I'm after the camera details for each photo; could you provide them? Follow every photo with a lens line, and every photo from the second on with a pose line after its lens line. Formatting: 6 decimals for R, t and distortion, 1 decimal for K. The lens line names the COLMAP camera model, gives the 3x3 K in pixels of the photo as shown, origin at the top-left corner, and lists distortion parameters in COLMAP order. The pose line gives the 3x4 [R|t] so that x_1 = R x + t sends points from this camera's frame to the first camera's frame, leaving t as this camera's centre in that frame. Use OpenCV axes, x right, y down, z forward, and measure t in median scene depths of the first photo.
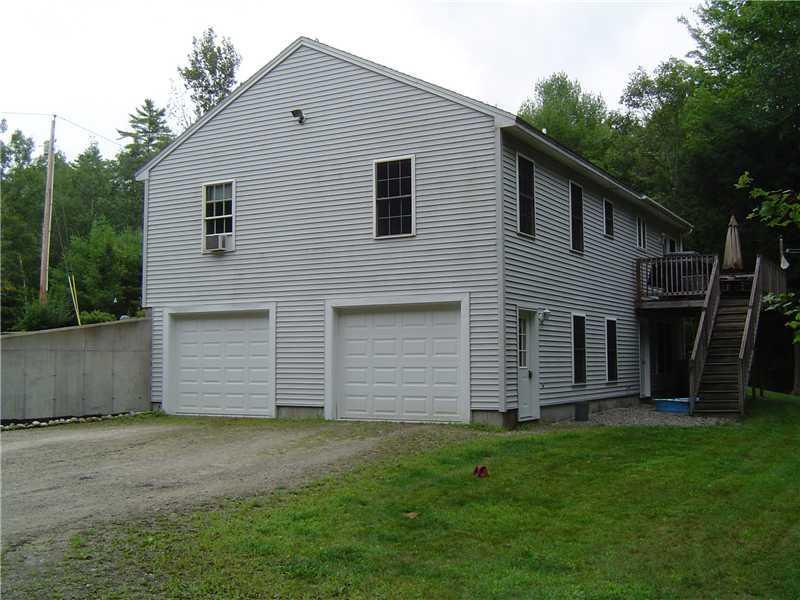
lens RADIAL K [[936.4, 0, 400.0], [0, 936.4, 300.0], [0, 0, 1]] dist [-0.101301, -0.032760]
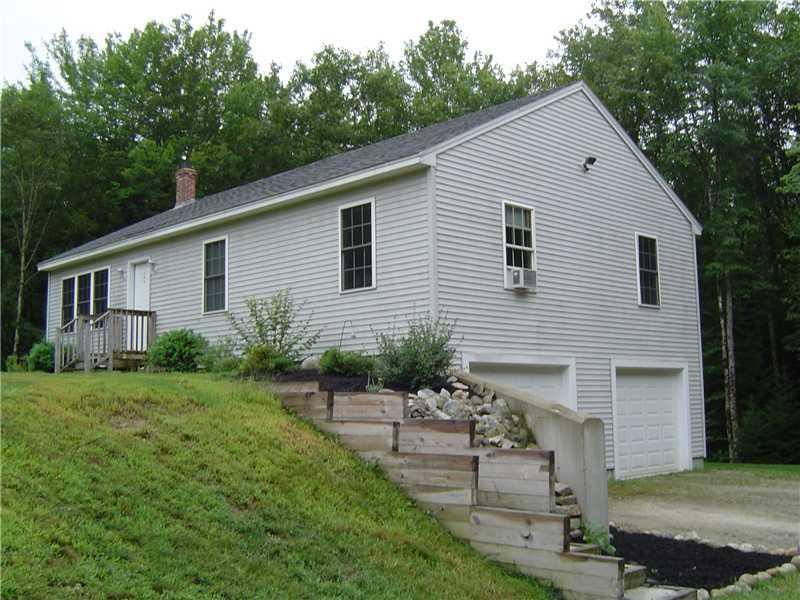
lens RADIAL K [[936.4, 0, 400.0], [0, 936.4, 300.0], [0, 0, 1]] dist [-0.101301, -0.032760]
pose [[0.235601, 0.122783, 0.964062, -1.002299], [-0.028647, 0.992433, -0.119395, 0.056858], [-0.971427, 0.000512, 0.237336, 0.911652]]
